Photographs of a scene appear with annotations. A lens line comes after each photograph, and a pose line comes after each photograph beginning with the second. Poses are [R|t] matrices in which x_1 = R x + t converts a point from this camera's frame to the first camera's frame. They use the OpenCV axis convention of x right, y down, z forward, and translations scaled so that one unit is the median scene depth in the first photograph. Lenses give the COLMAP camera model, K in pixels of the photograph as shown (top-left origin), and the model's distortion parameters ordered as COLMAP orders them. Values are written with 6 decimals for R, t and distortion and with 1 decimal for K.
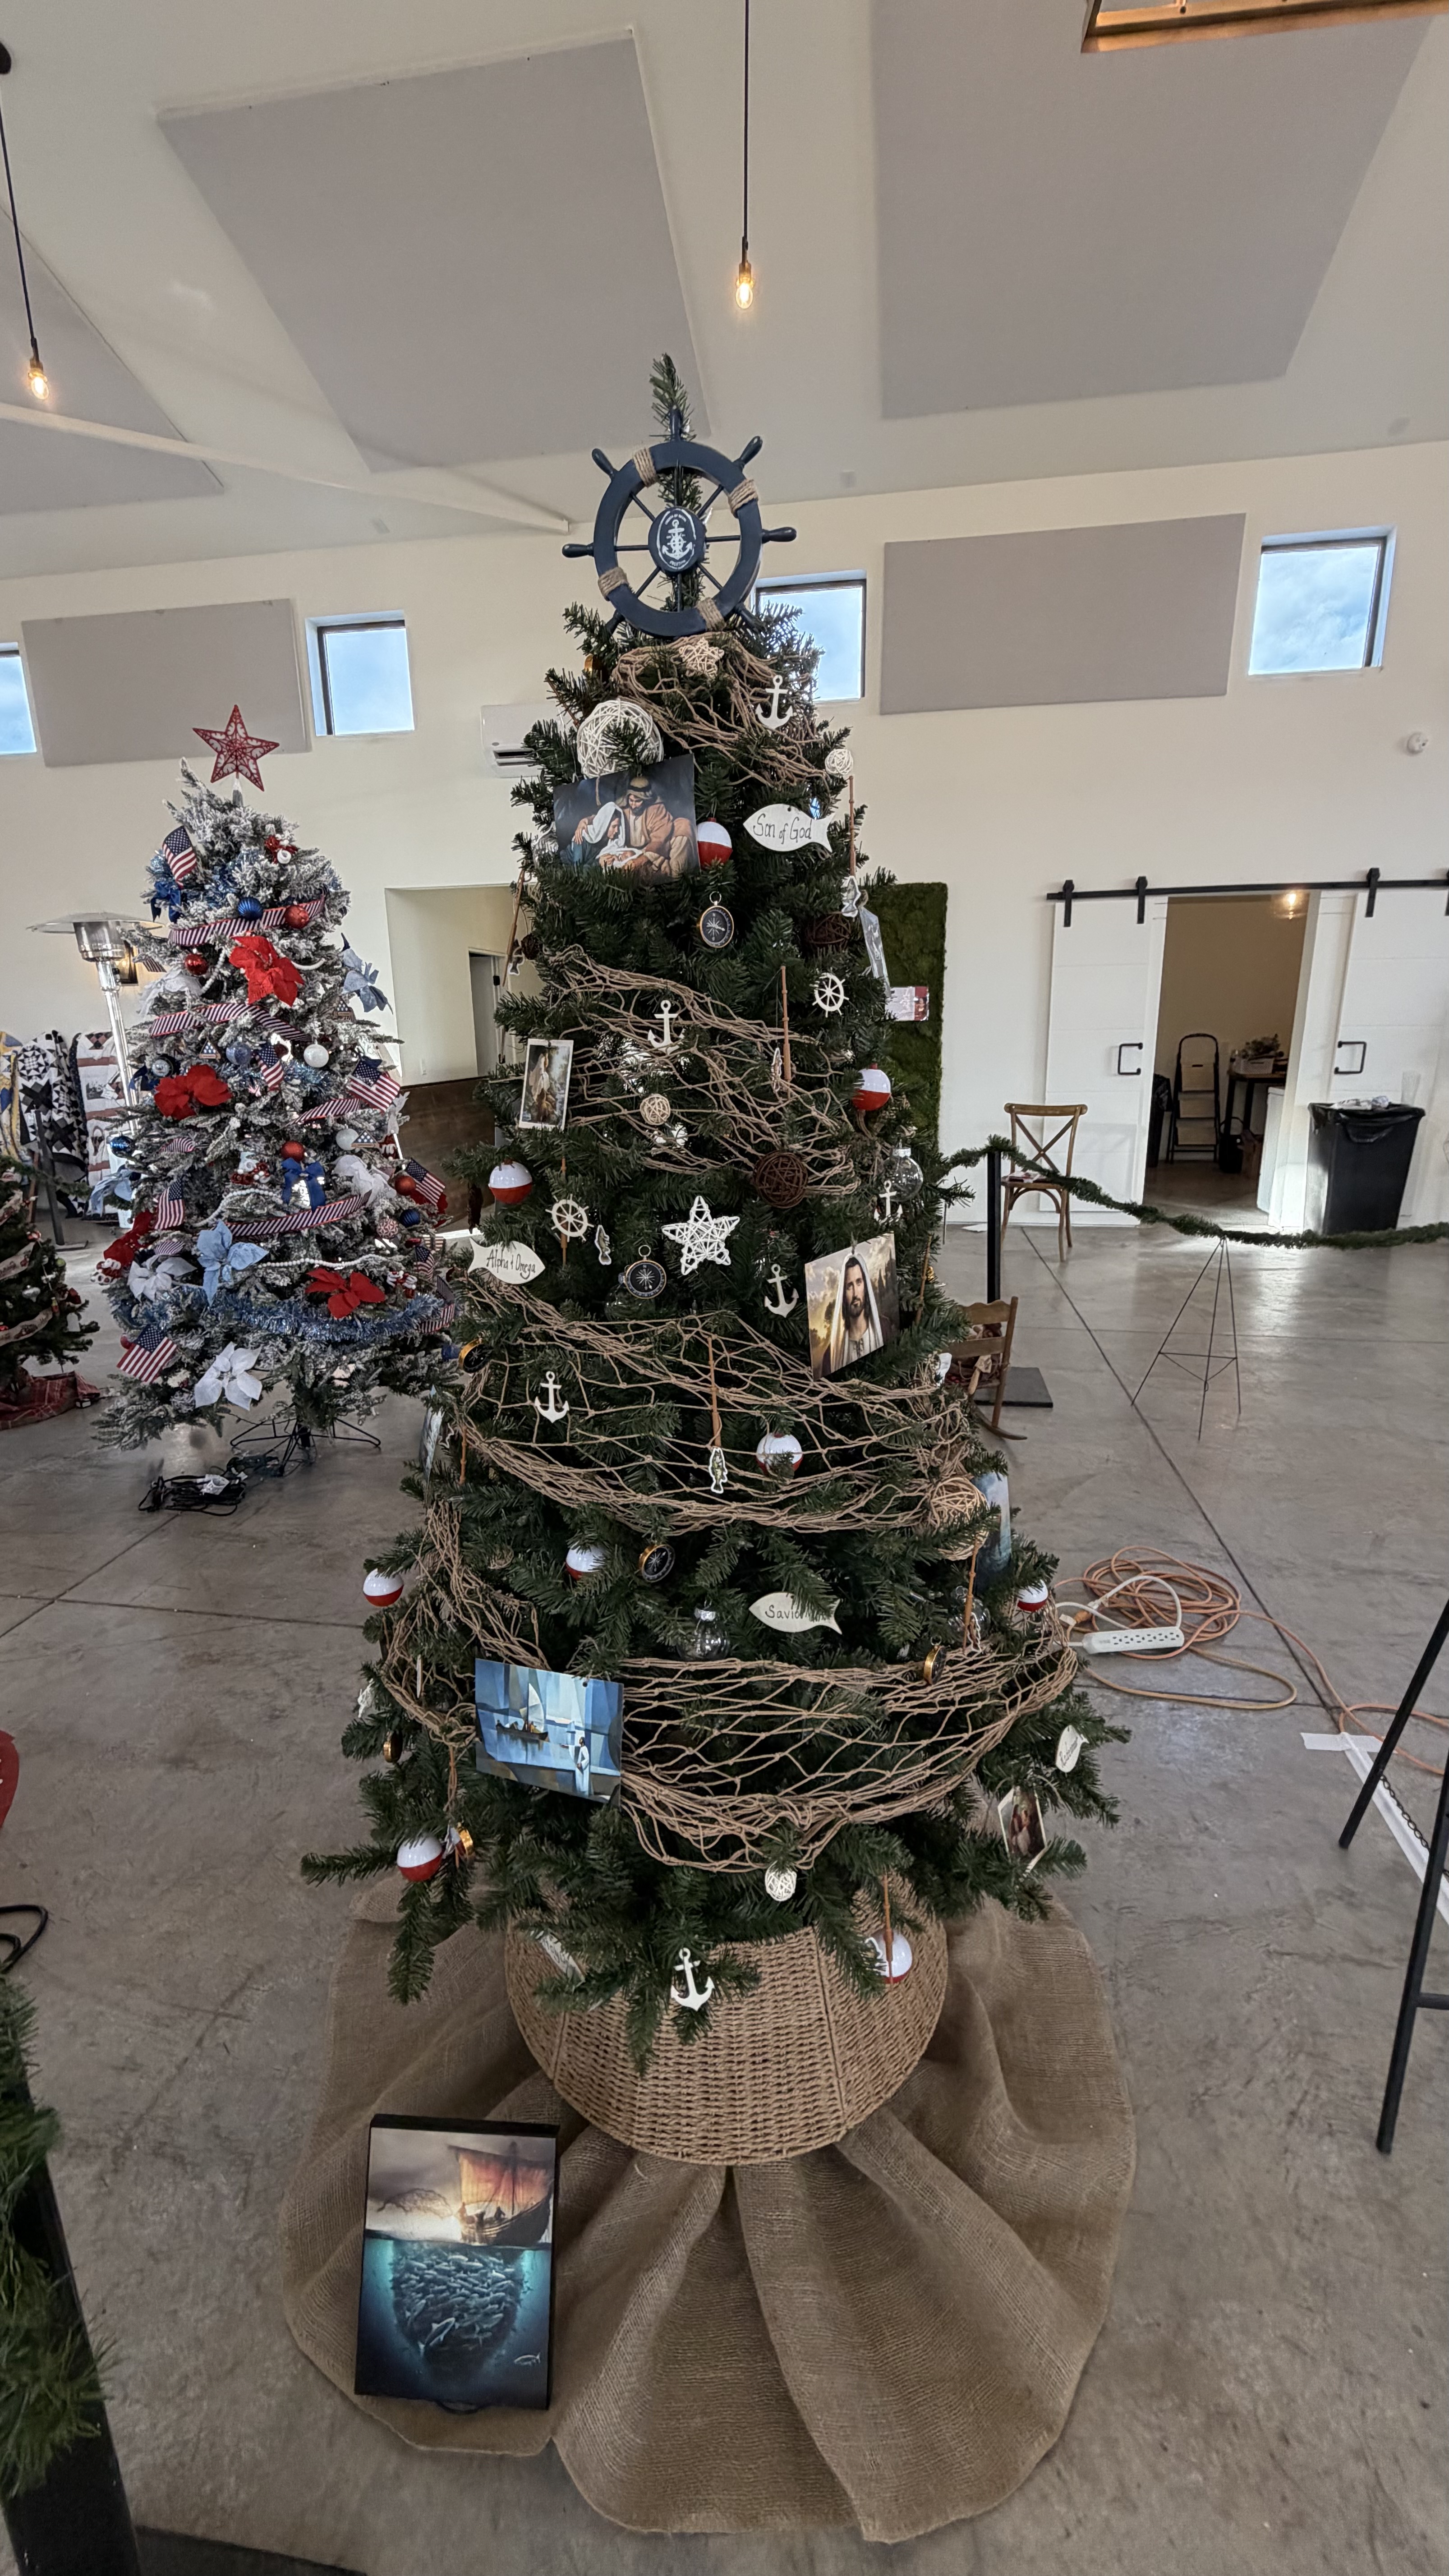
lens RADIAL K [[975.0, 0, 724.5], [0, 975.0, 1288.0], [0, 0, 1]] dist [-0.006129, -0.000110]
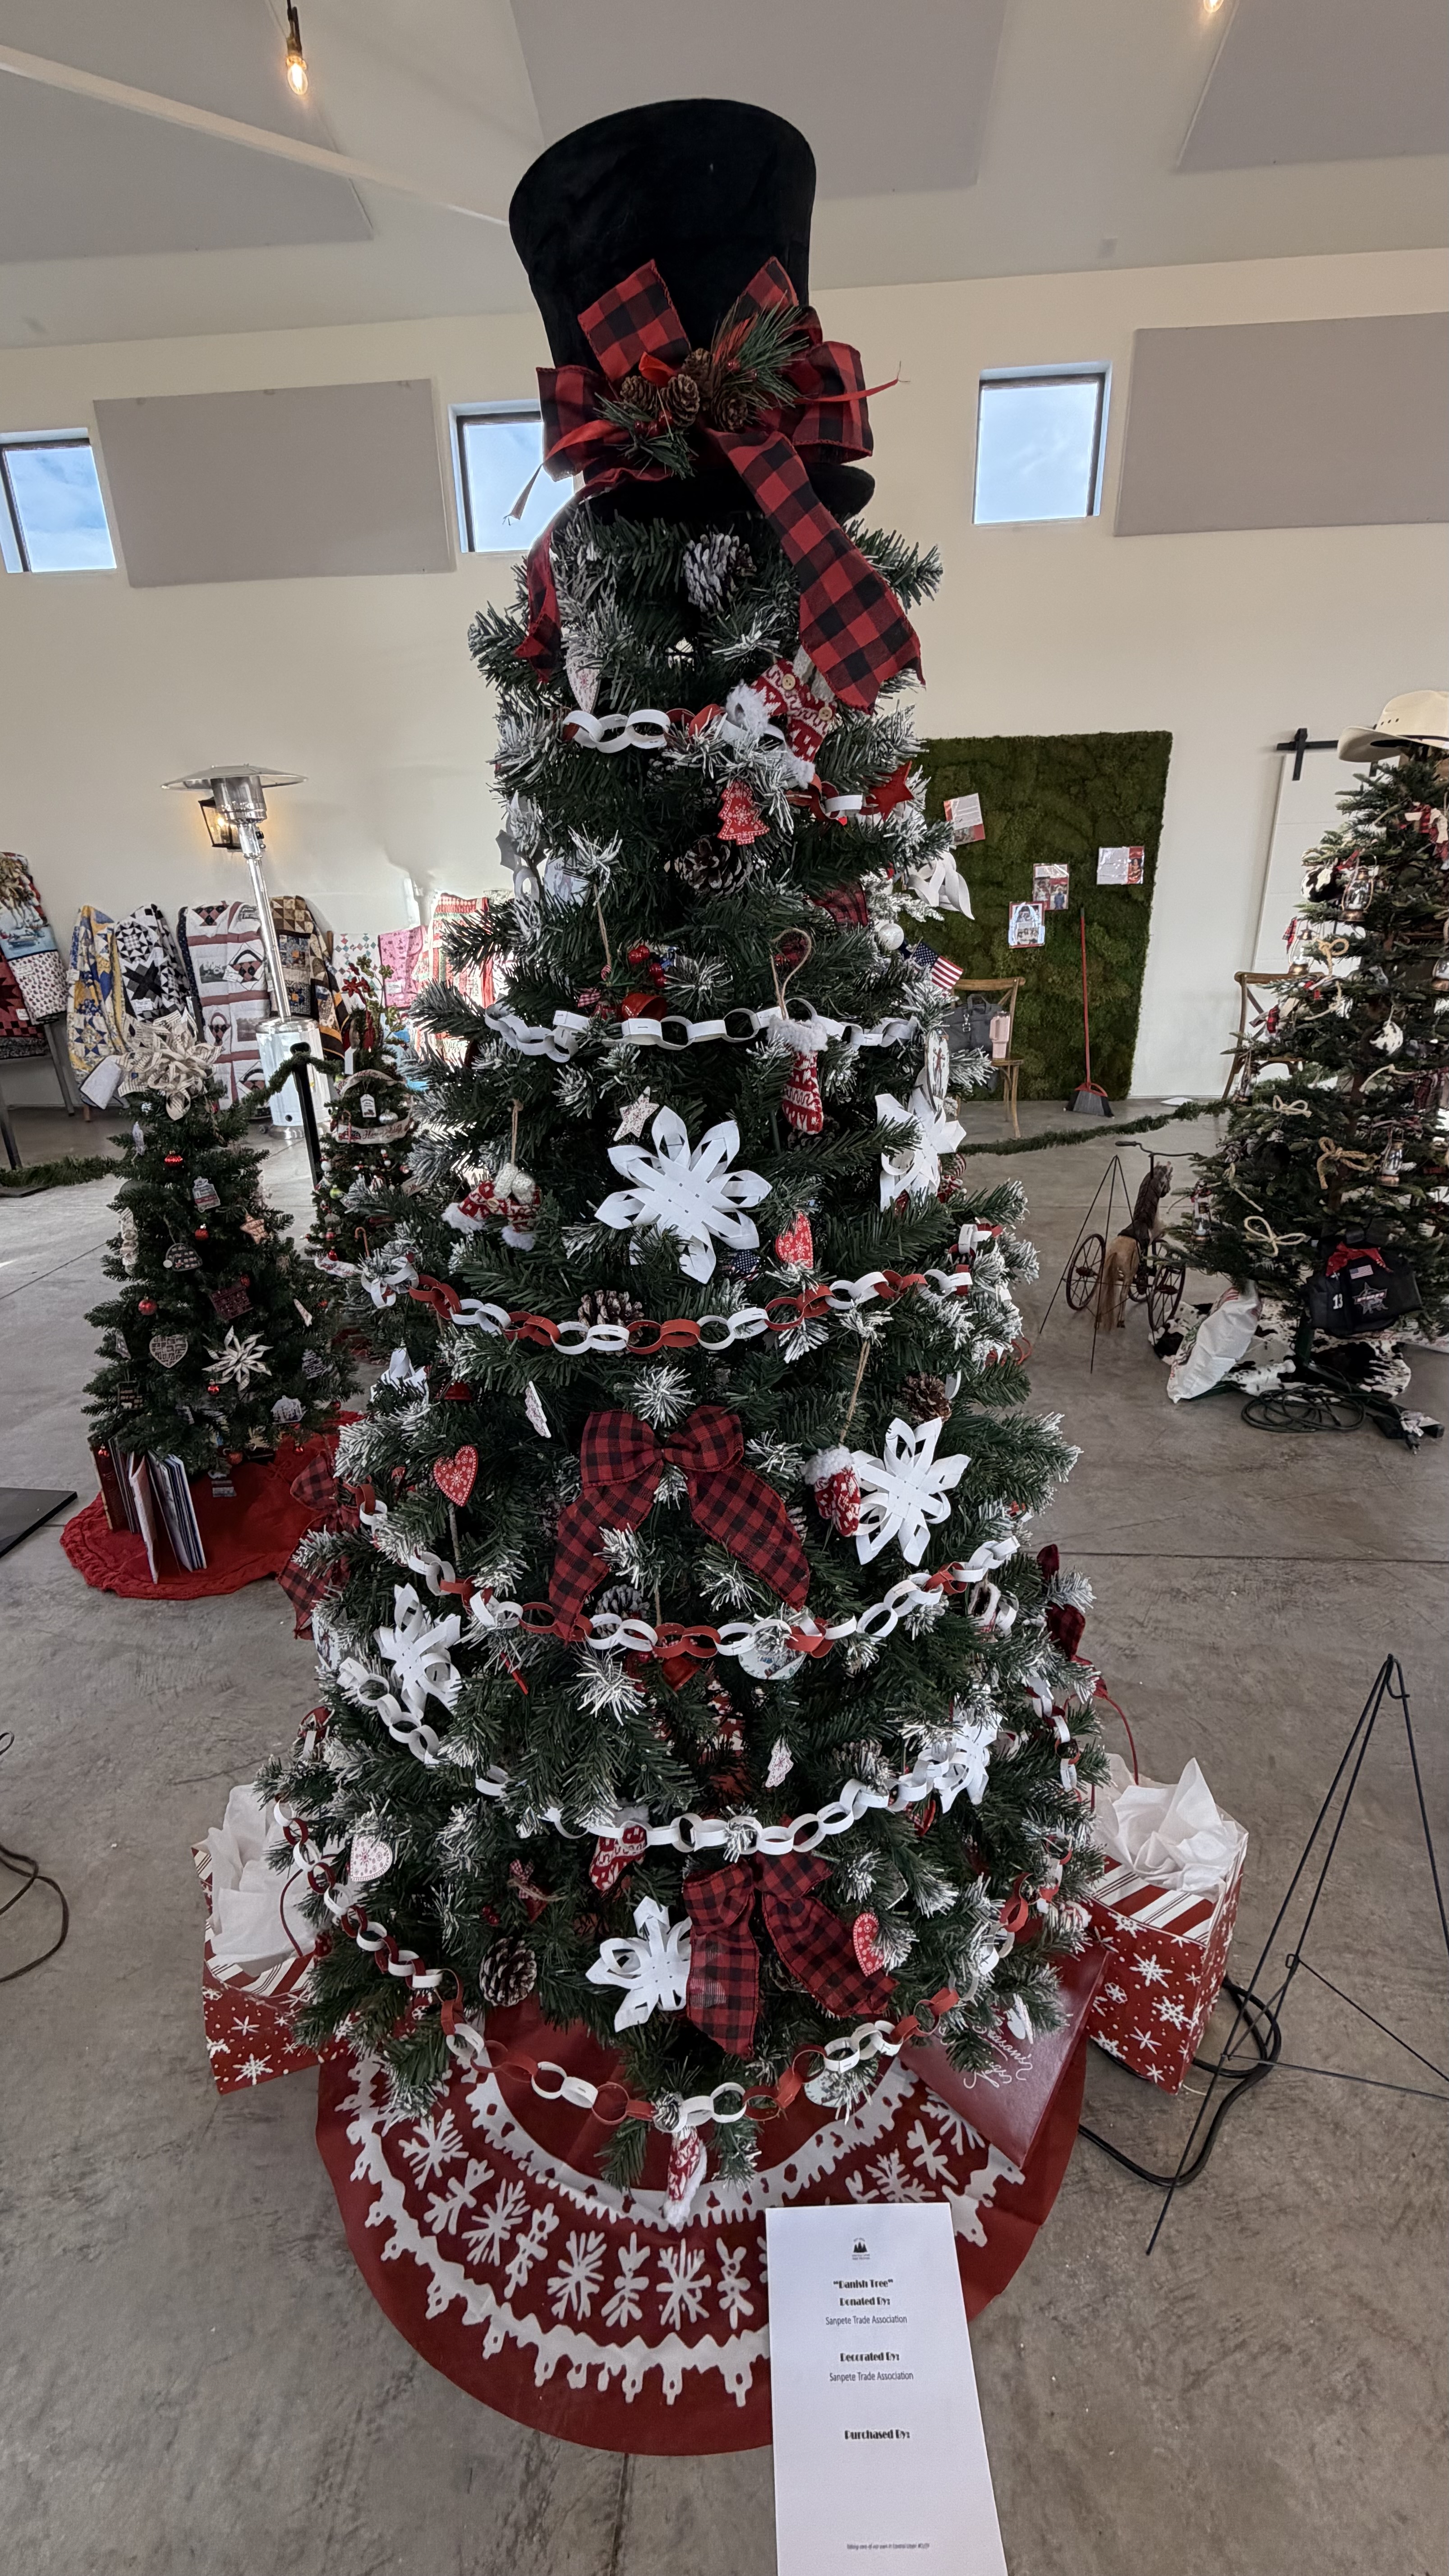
lens RADIAL K [[985.9, 0, 724.5], [0, 985.9, 1288.0], [0, 0, 1]] dist [-0.003120, -0.000465]
pose [[0.996886, -0.036645, 0.069822, -0.273705], [0.028692, 0.993330, 0.111680, -0.001332], [-0.073449, -0.109329, 0.991288, 0.031084]]
